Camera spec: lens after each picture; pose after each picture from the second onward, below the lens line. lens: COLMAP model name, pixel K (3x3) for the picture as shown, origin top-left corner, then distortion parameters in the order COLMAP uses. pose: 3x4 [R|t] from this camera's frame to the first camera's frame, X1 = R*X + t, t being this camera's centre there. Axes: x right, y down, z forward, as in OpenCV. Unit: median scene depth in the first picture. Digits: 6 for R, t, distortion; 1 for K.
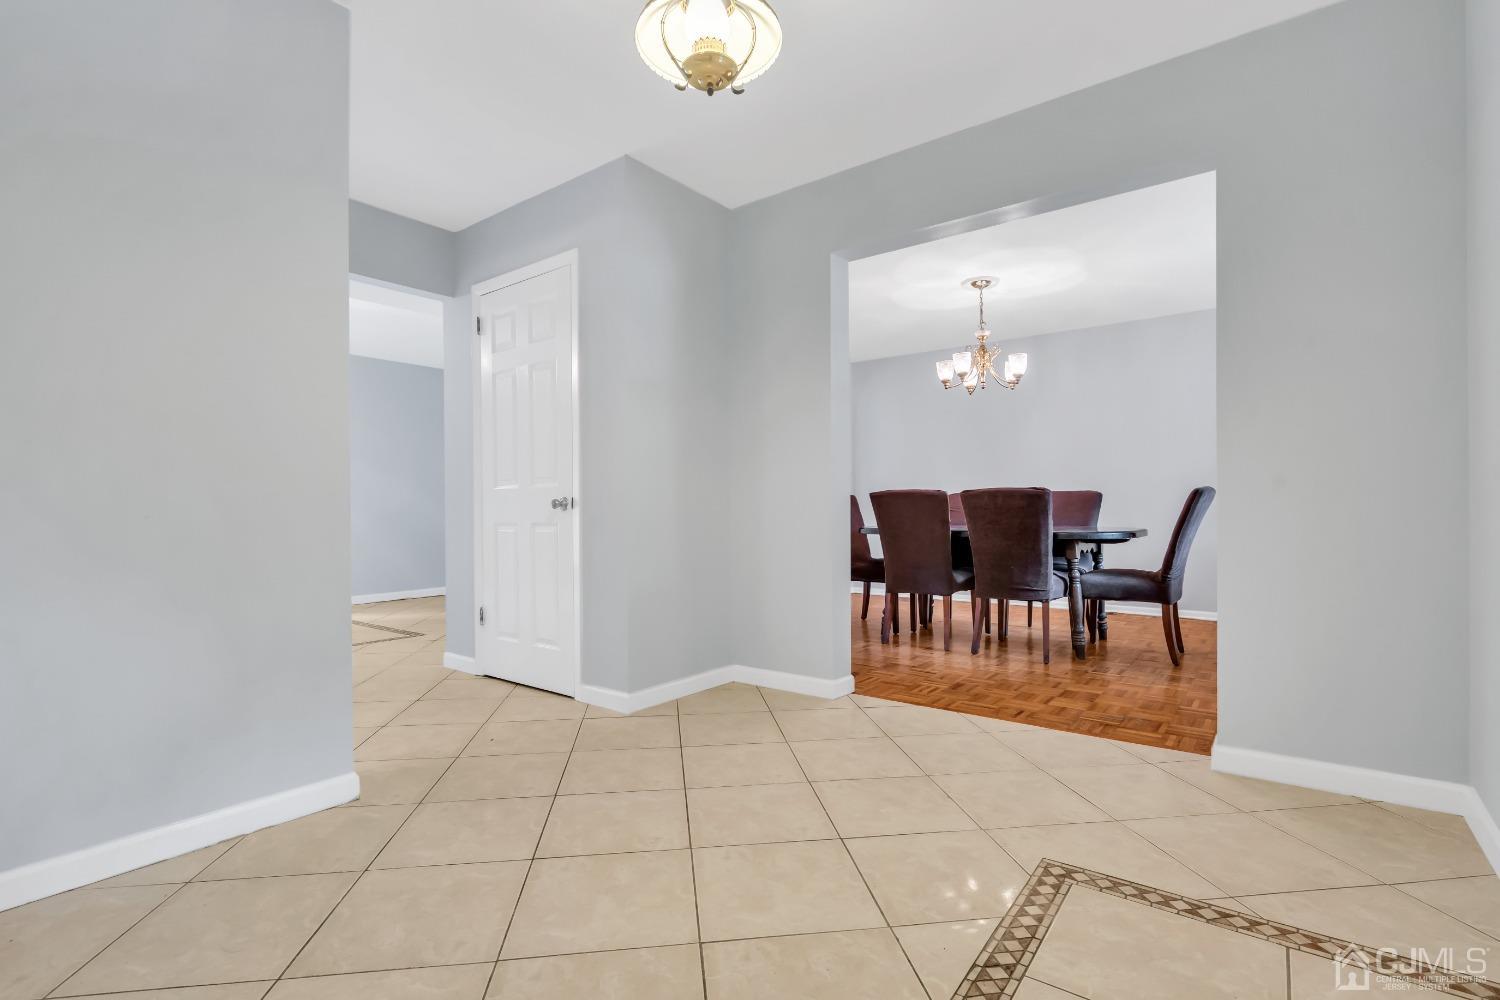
lens RADIAL K [[690.2, 0, 754.6], [0, 690.2, 502.3], [0, 0, 1]] dist [-0.012027, 0.003496]
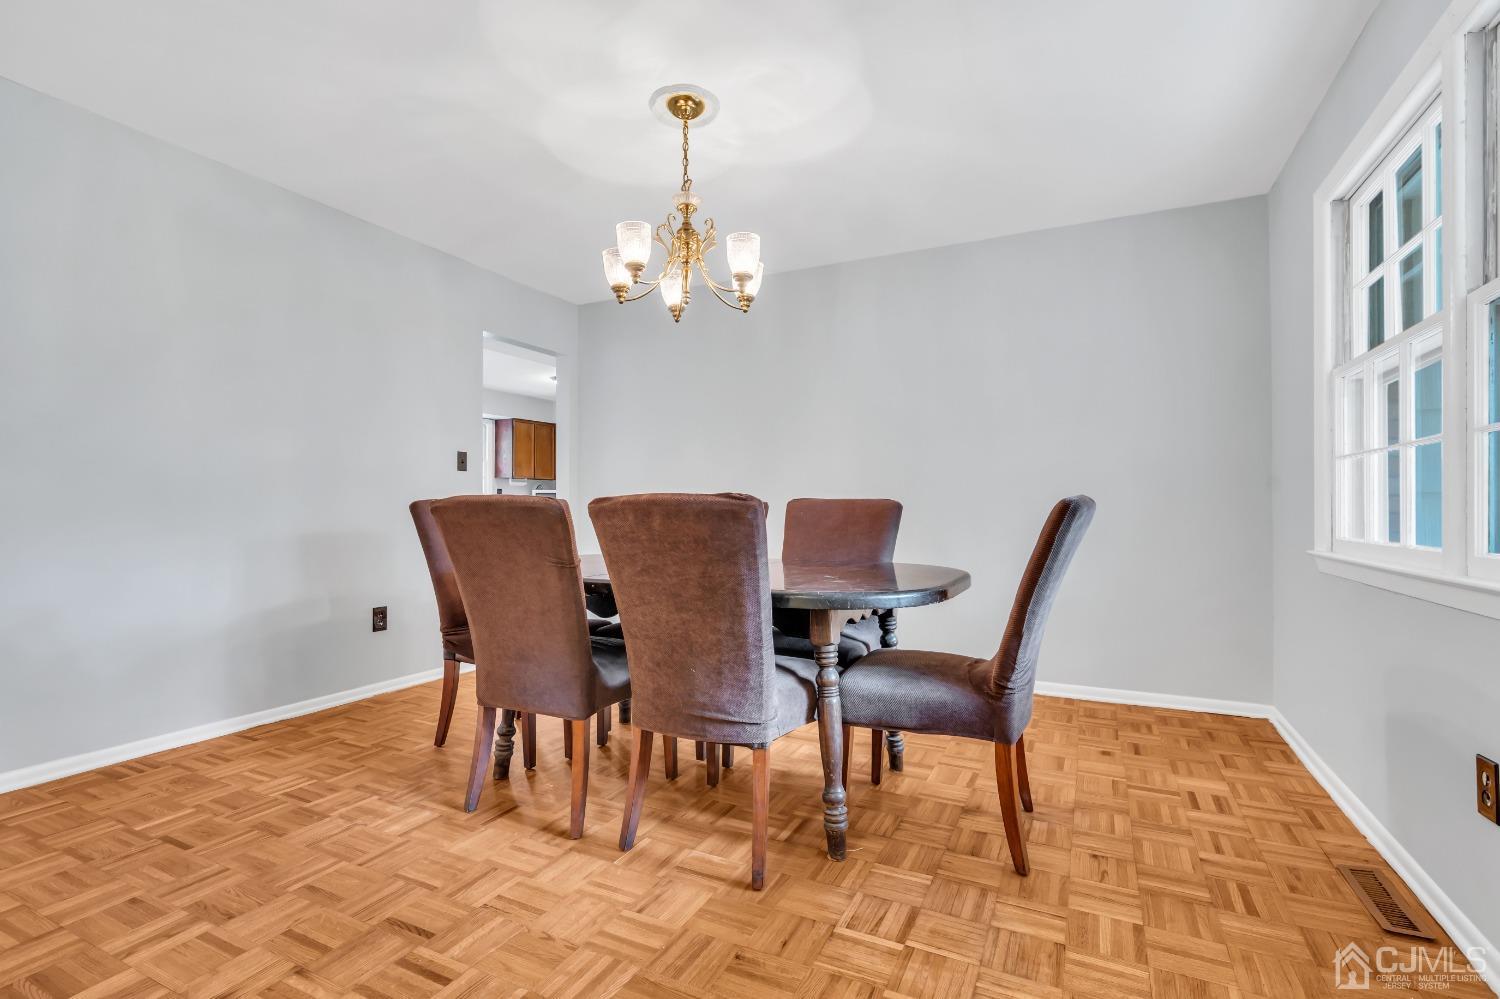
lens RADIAL K [[690.2, 0, 745.6], [0, 690.2, 502.3], [0, 0, 1]] dist [-0.012027, 0.003496]
pose [[0.981808, 0.007873, 0.189714, 0.319680], [-0.007737, 0.999969, -0.001457, -0.015262], [-0.189720, -0.000038, 0.981838, 0.545496]]
